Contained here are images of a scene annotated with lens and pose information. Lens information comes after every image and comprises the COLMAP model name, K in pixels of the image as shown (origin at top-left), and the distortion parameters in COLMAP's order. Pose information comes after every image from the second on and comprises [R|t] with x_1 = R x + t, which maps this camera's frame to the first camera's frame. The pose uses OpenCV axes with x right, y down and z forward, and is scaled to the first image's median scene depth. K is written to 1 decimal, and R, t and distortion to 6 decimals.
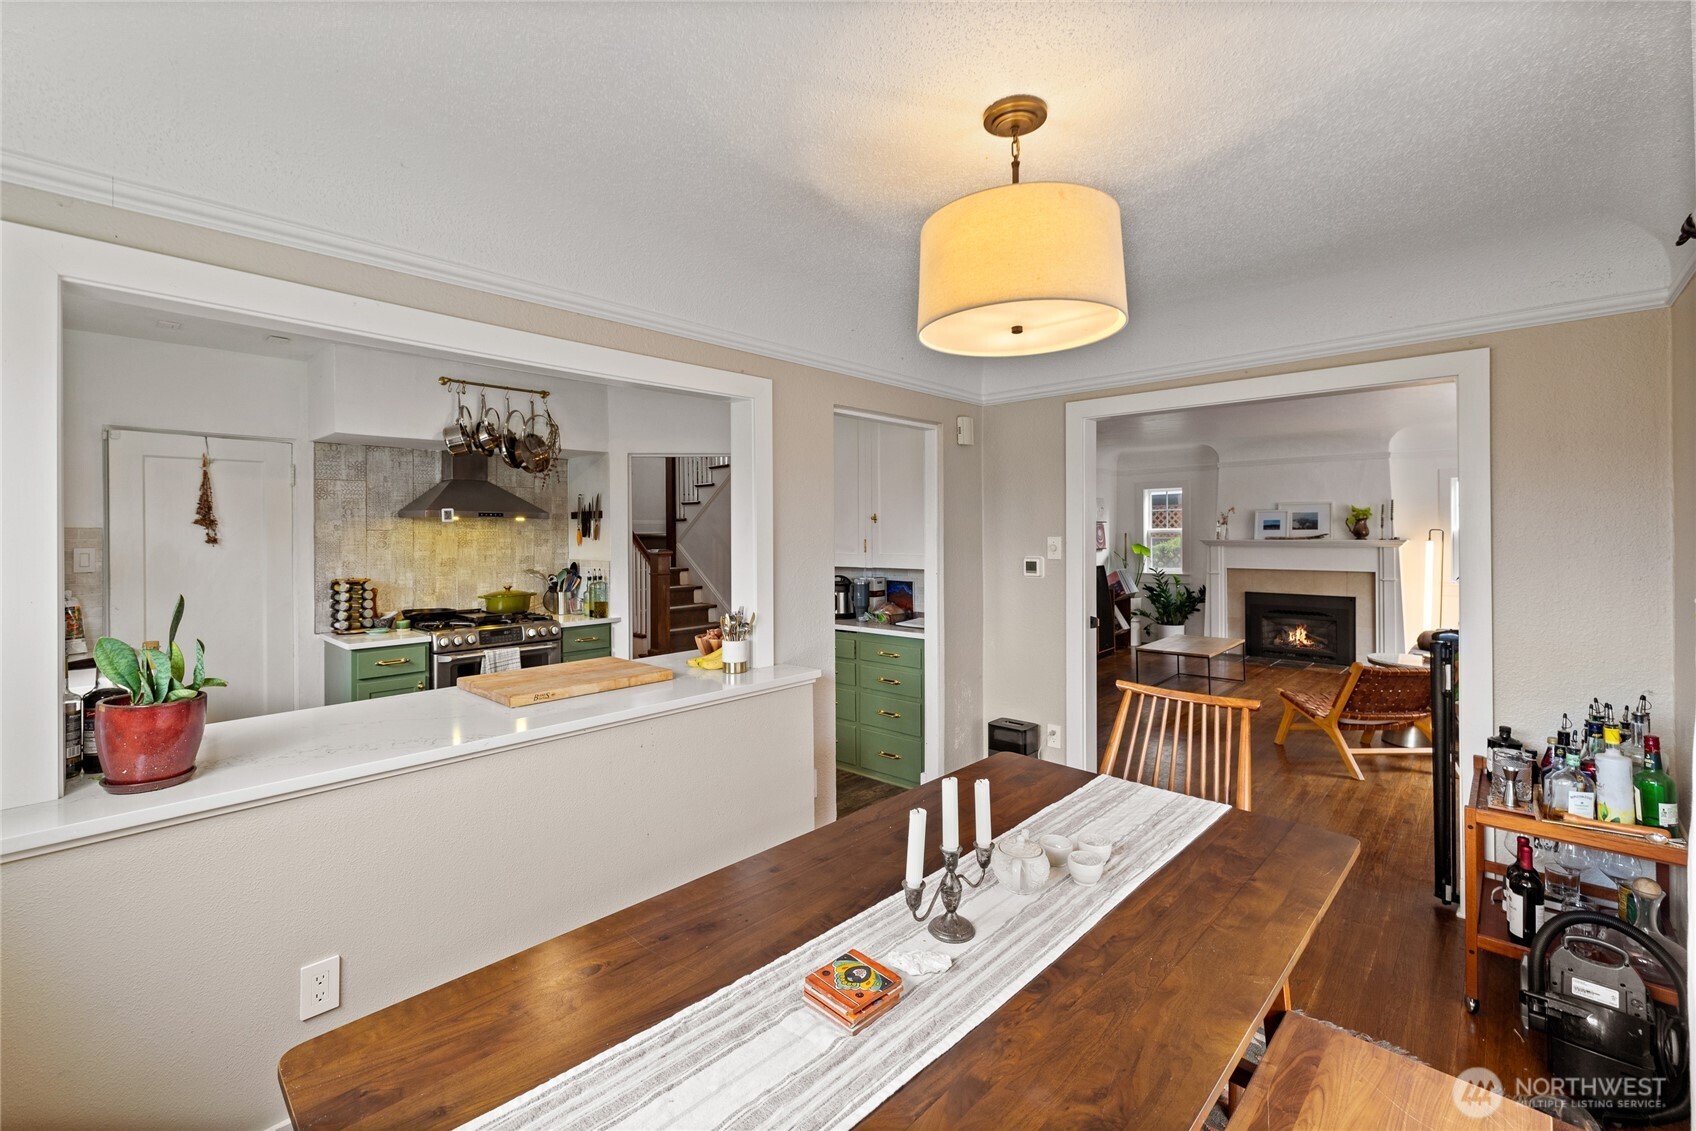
lens RADIAL K [[726.6, 0, 819.2], [0, 726.6, 531.4], [0, 0, 1]] dist [-0.000853, -0.000021]
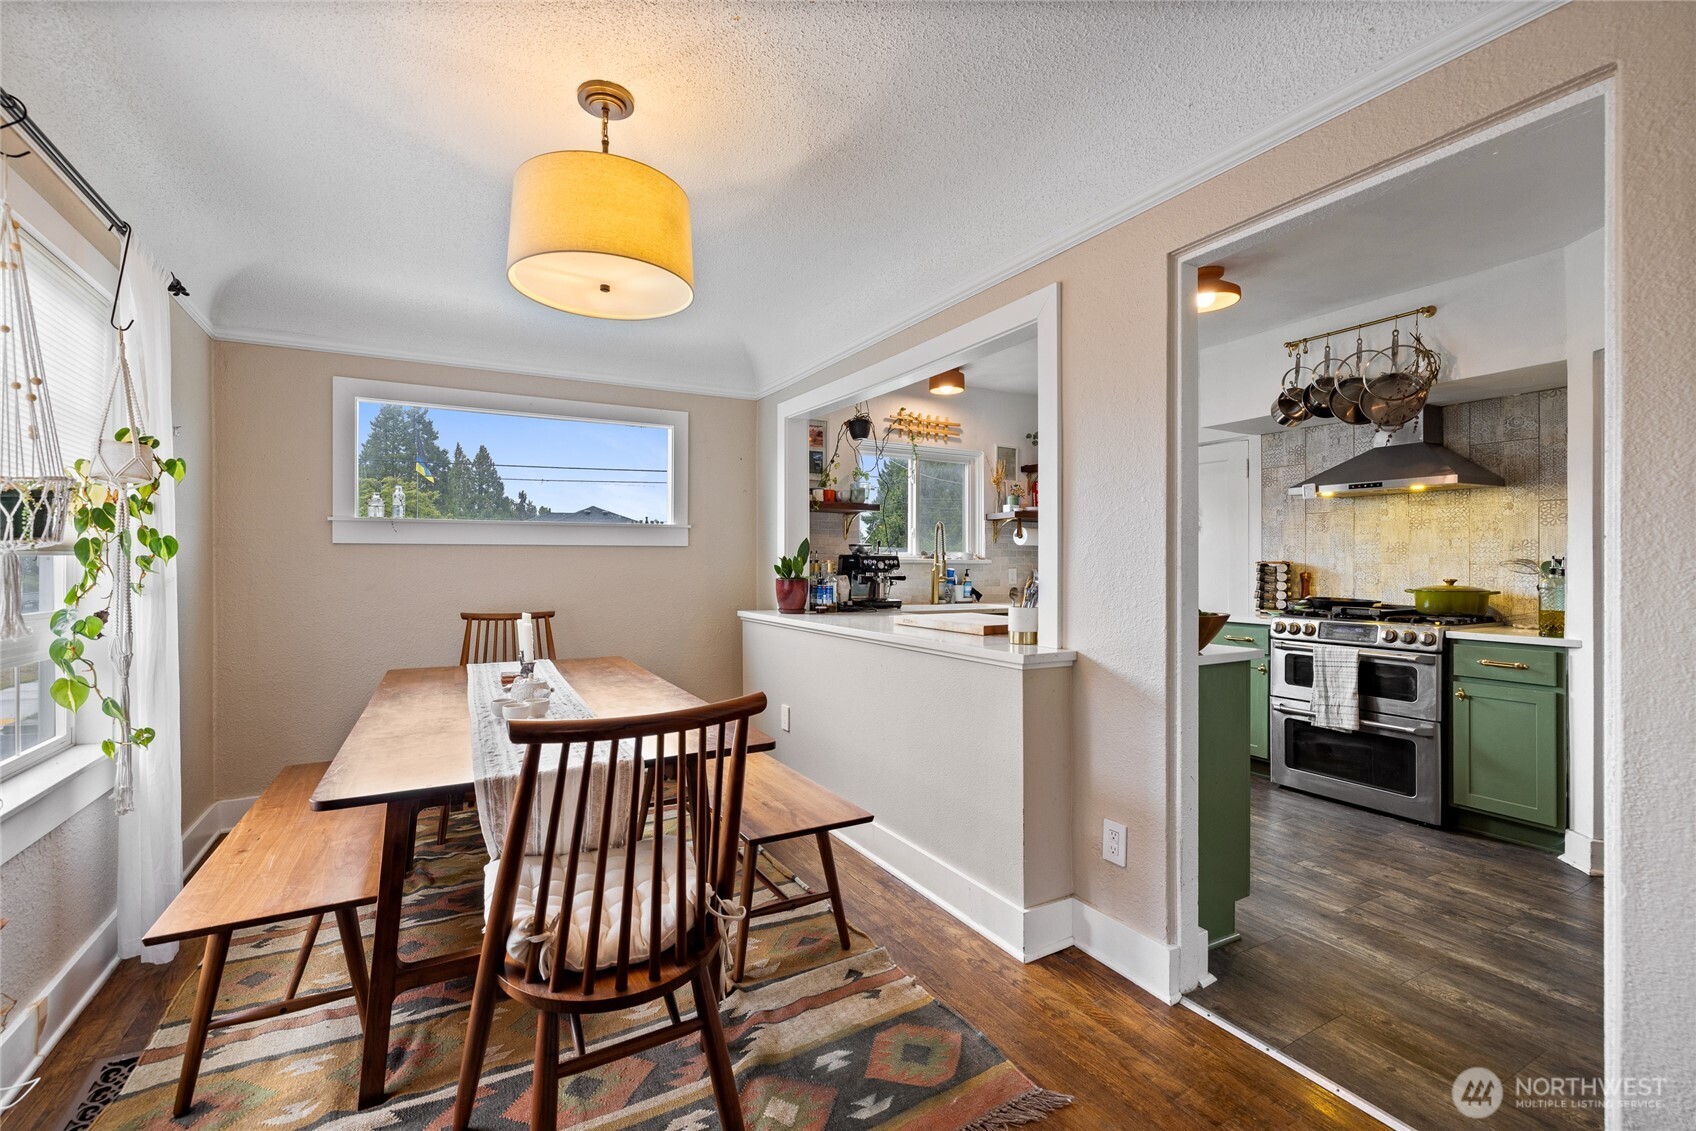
lens RADIAL K [[713.6, 0, 826.0], [0, 713.6, 565.1], [0, 0, 1]] dist [-0.000058, -0.000069]
pose [[-0.295970, 0.008587, -0.955159, 0.499851], [-0.000136, 0.999959, 0.009032, 0.059851], [0.955197, 0.002803, -0.295957, 0.668599]]
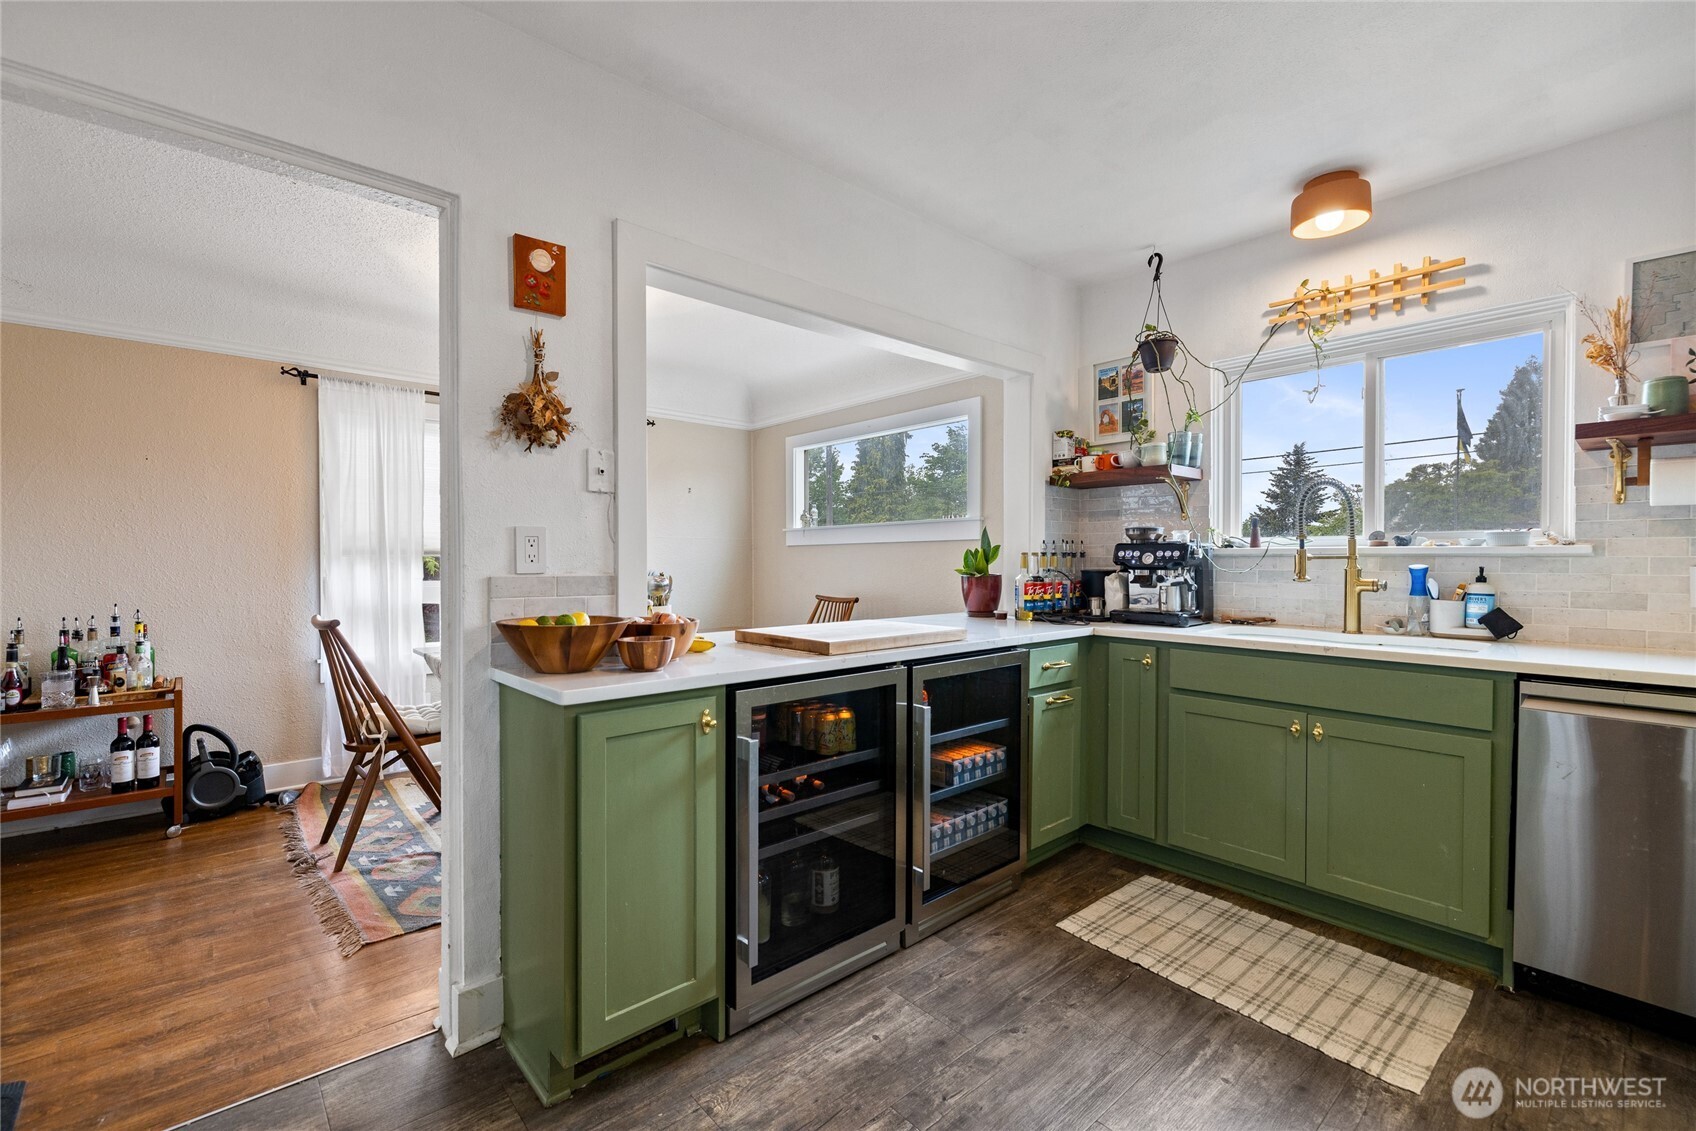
lens RADIAL K [[727.1, 0, 820.7], [0, 727.1, 569.1], [0, 0, 1]] dist [0.001174, 0.000311]
pose [[-0.996269, 0.007385, 0.085983, -0.231626], [0.008588, 0.999870, 0.013622, 0.066895], [-0.085871, 0.014309, -0.996203, 1.133148]]
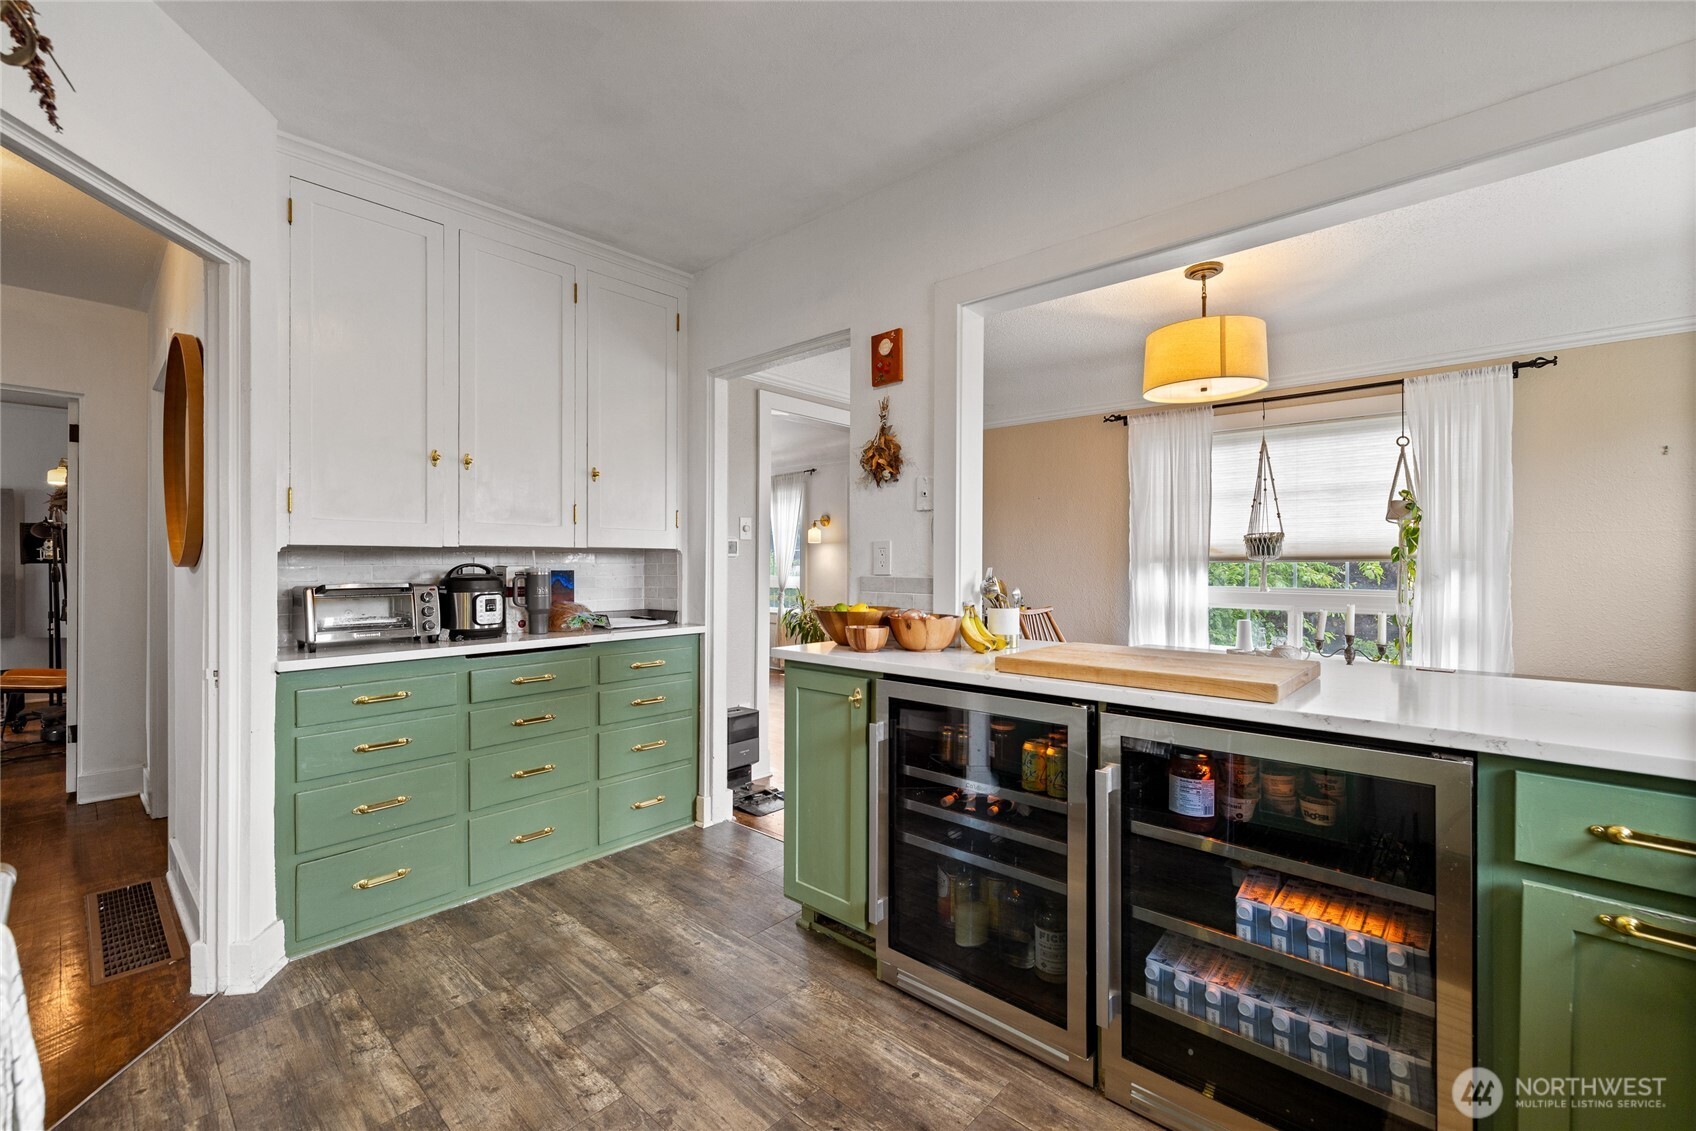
lens RADIAL K [[720.3, 0, 839.2], [0, 720.3, 566.8], [0, 0, 1]] dist [0.000371, 0.000209]
pose [[-0.030797, 0.003441, 0.999520, -0.597840], [-0.003062, 0.999989, -0.003537, 0.069433], [-0.999521, -0.003169, -0.030786, 0.786238]]
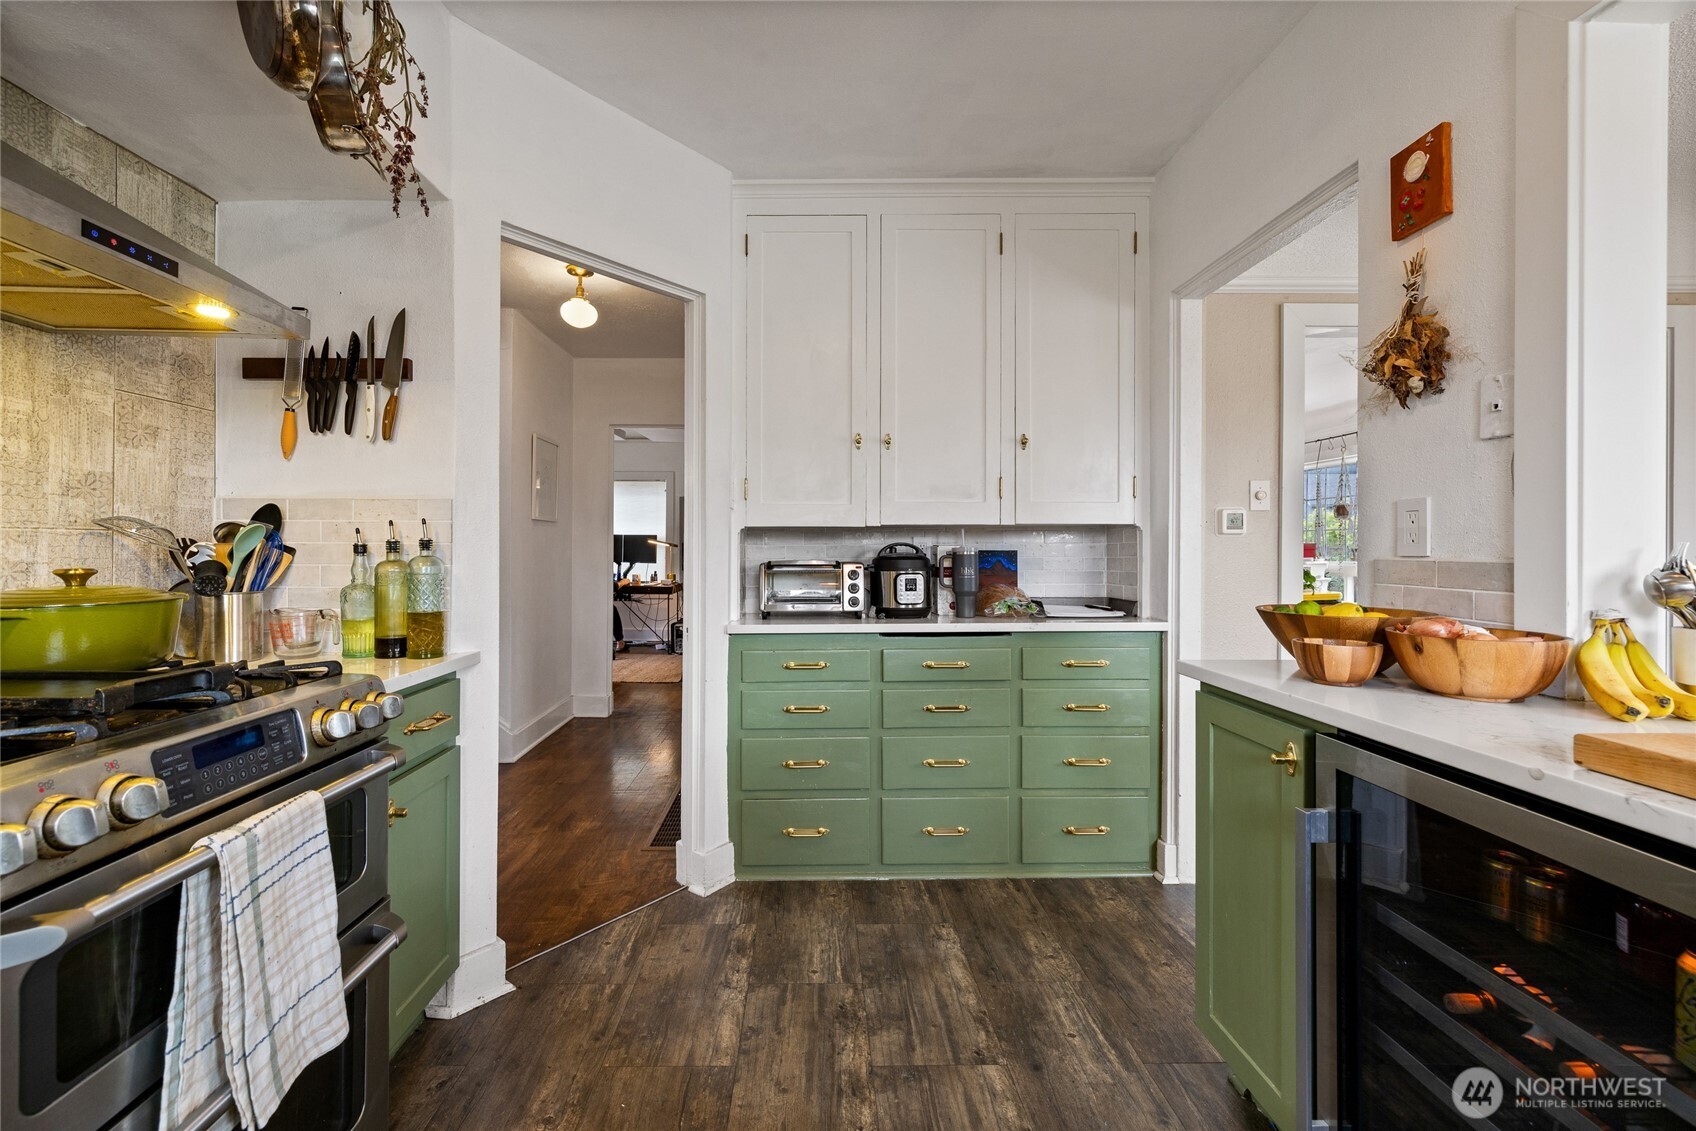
lens RADIAL K [[725.4, 0, 807.4], [0, 725.4, 546.2], [0, 0, 1]] dist [0.001395, 0.000412]
pose [[0.715191, 0.010517, 0.698850, -0.466068], [-0.007823, 0.999945, -0.007042, 0.073468], [-0.698885, -0.000431, 0.715234, 0.690584]]
